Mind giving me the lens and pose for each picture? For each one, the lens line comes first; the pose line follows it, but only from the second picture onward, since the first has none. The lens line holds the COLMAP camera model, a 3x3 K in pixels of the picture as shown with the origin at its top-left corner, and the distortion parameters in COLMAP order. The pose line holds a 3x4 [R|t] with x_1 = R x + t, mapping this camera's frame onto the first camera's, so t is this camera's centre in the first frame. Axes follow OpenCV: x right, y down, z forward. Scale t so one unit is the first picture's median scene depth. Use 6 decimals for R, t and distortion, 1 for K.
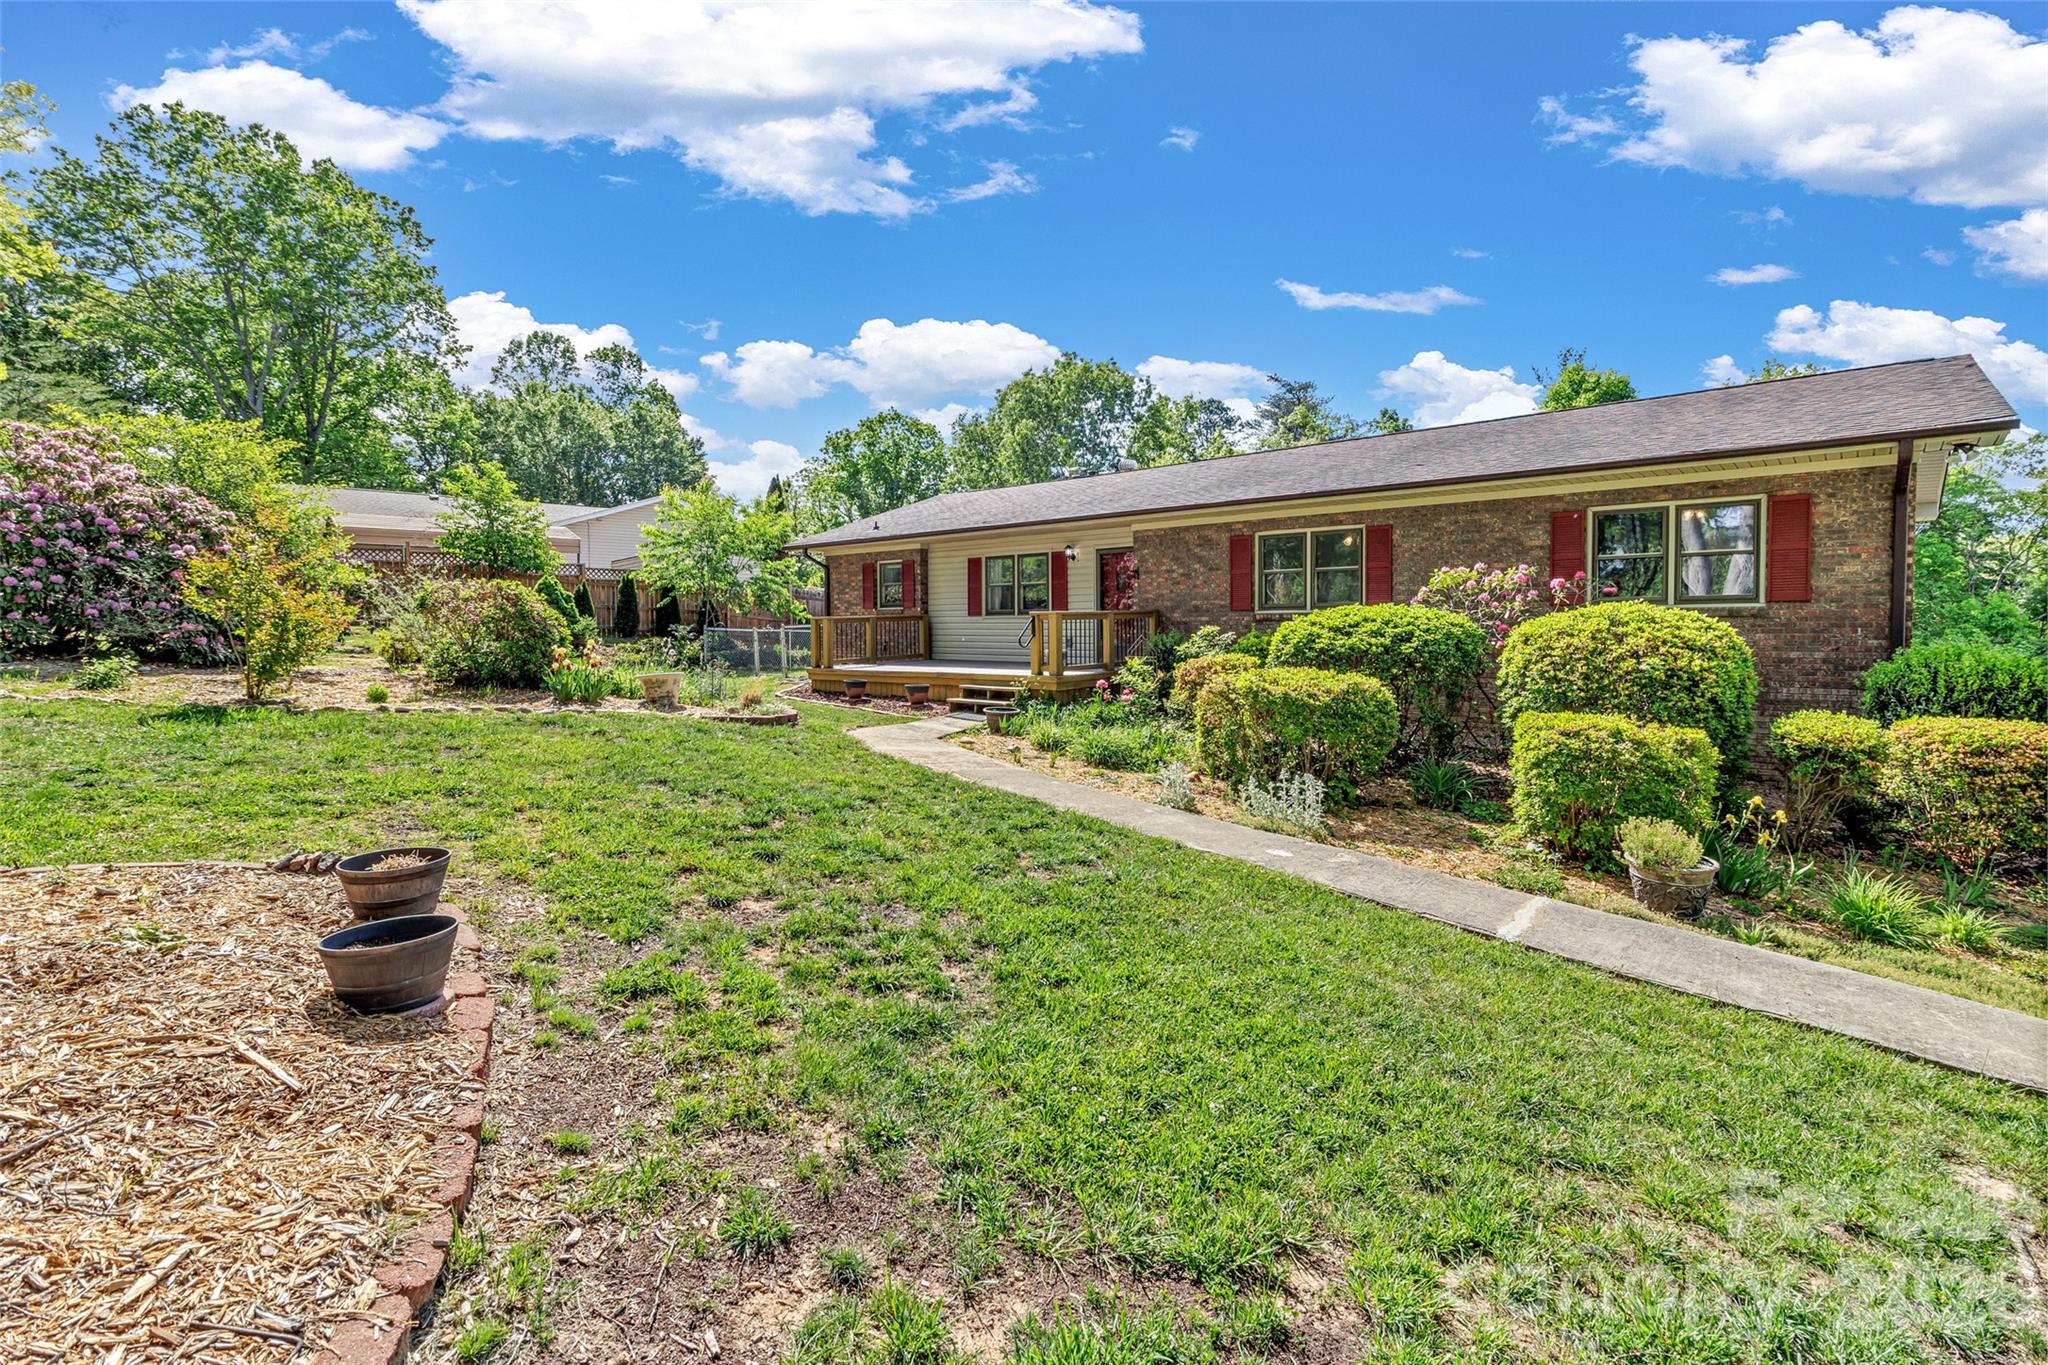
lens RADIAL K [[941.8, 0, 1030.8], [0, 941.8, 655.1], [0, 0, 1]] dist [-0.000969, 0.001224]
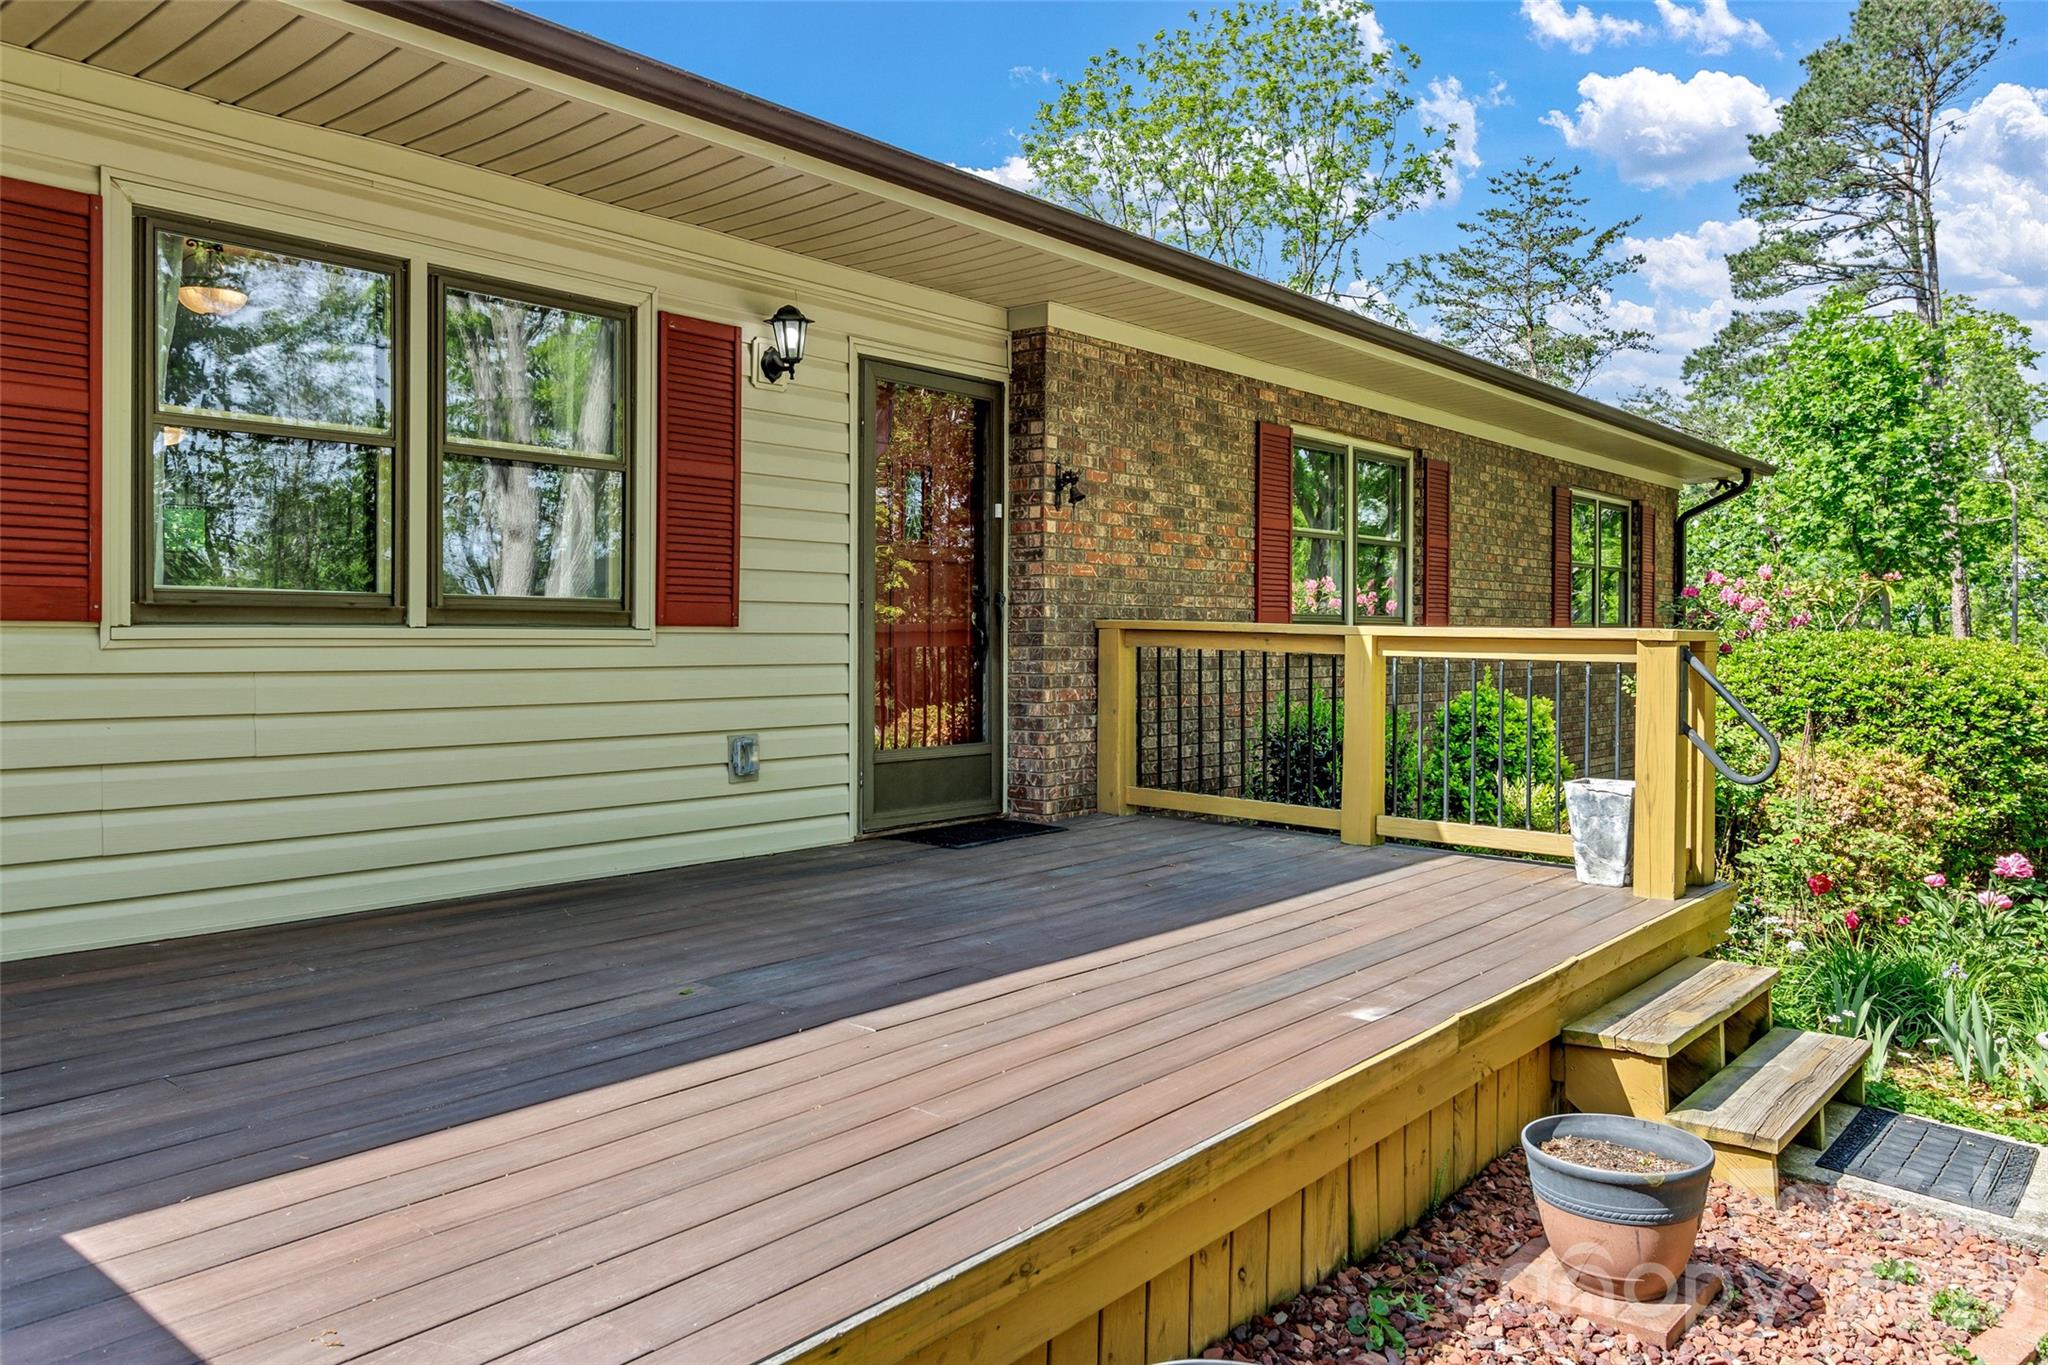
lens RADIAL K [[1456.4, 0, 1027.9], [0, 1456.4, 643.0], [0, 0, 1]] dist [-0.006415, -0.001768]
pose [[-0.028828, 0.001771, 0.999583, -0.366401], [0.032195, 0.999481, -0.000842, -0.047805], [-0.999066, 0.032157, -0.028870, 1.204469]]
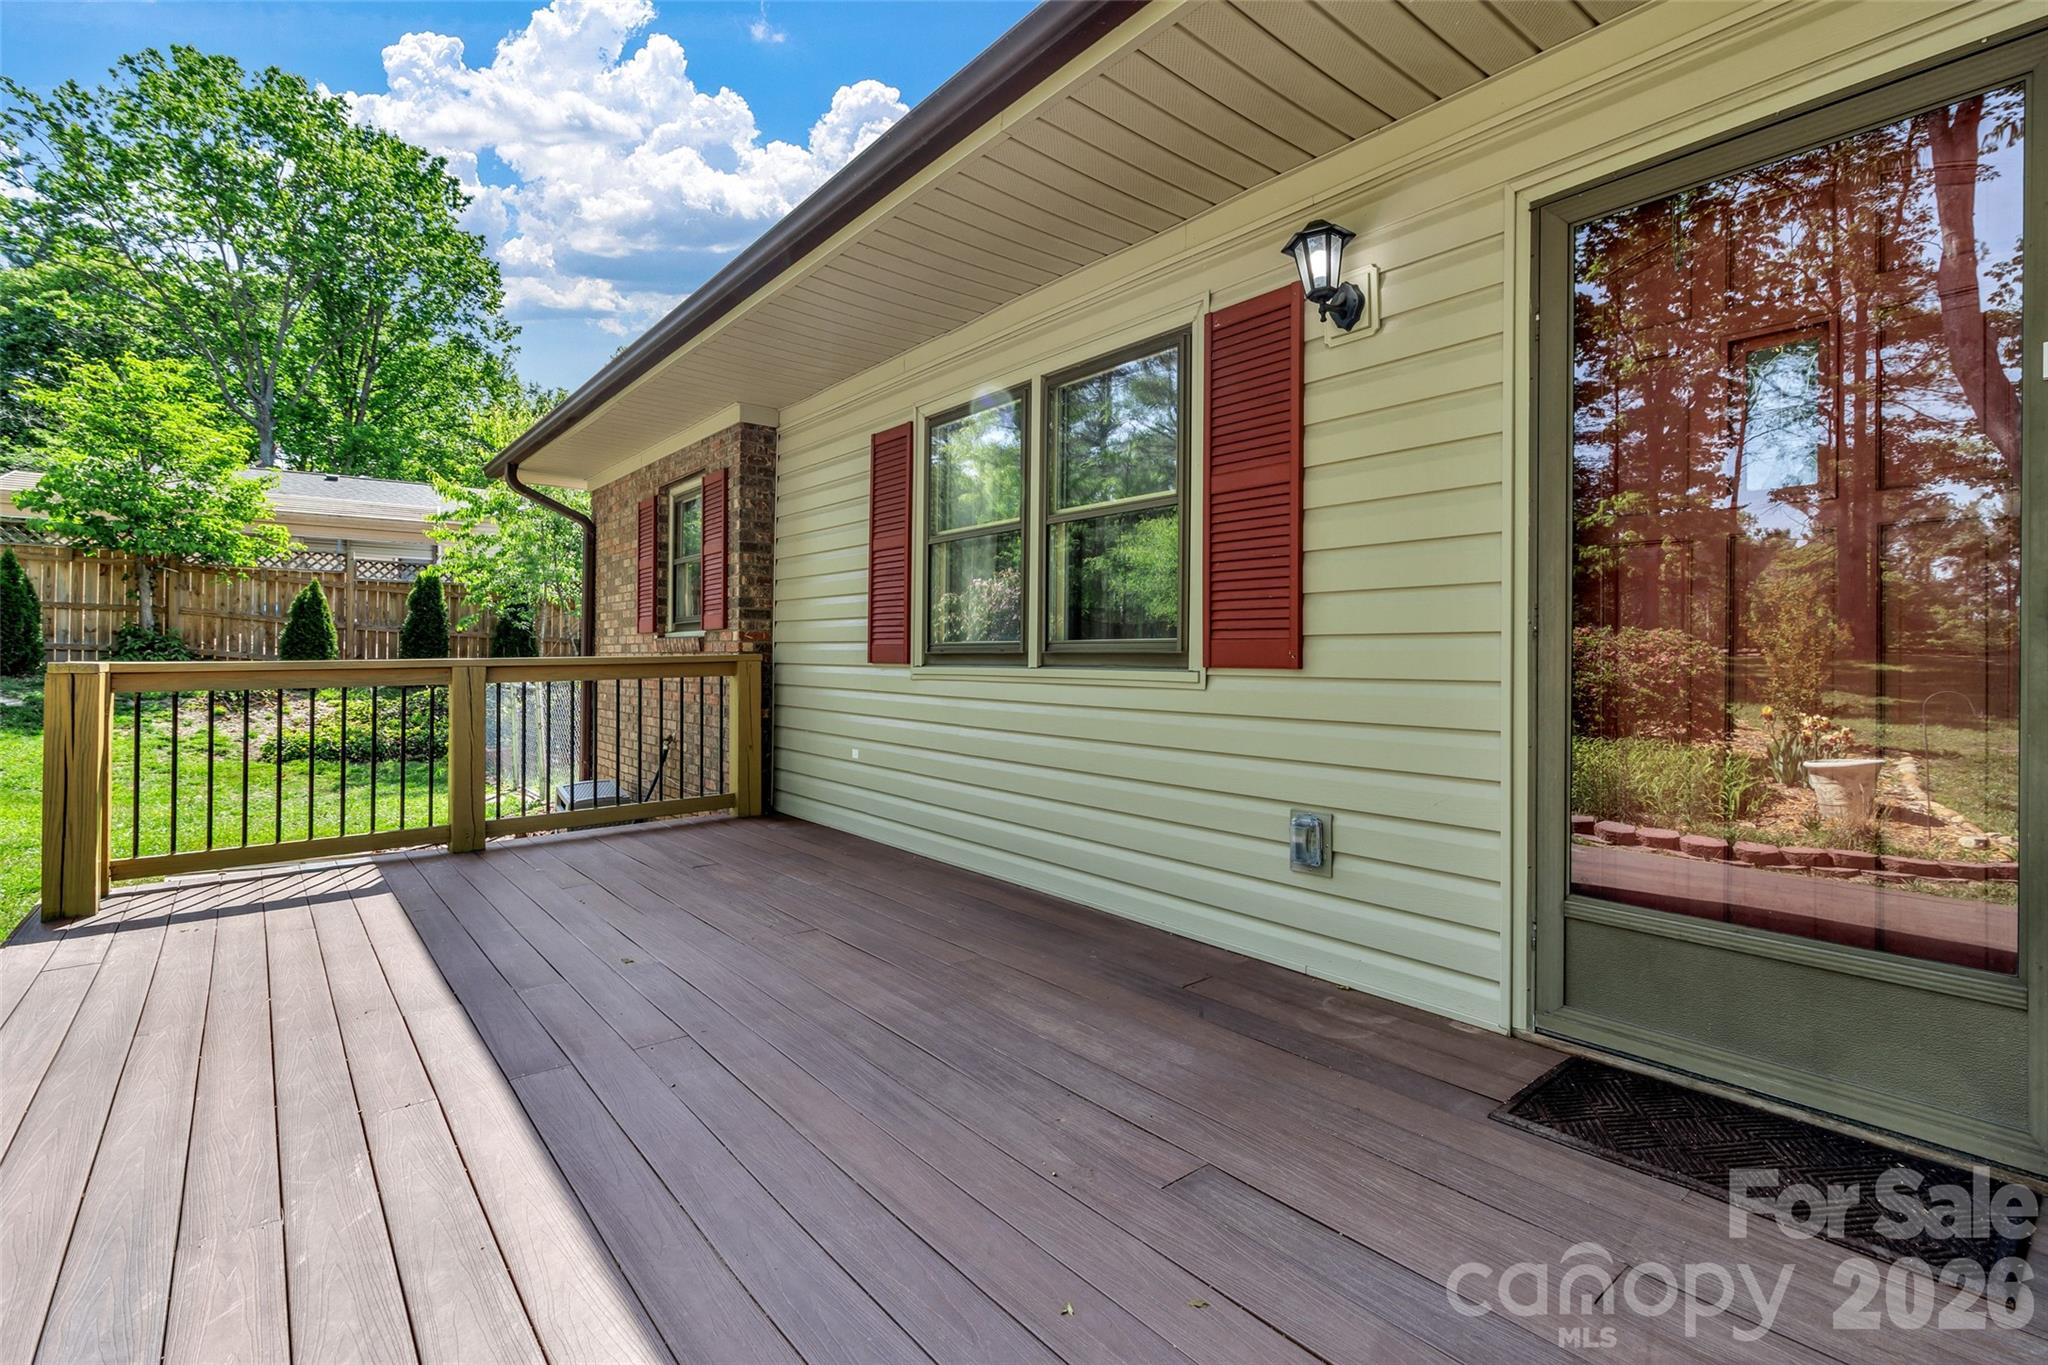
lens RADIAL K [[941.8, 0, 1030.8], [0, 941.8, 655.1], [0, 0, 1]] dist [-0.000969, 0.001224]
pose [[0.985780, 0.014693, -0.167398, 0.025952], [-0.021102, 0.999108, -0.036572, -0.049590], [0.166711, 0.039585, 0.985211, 1.061400]]
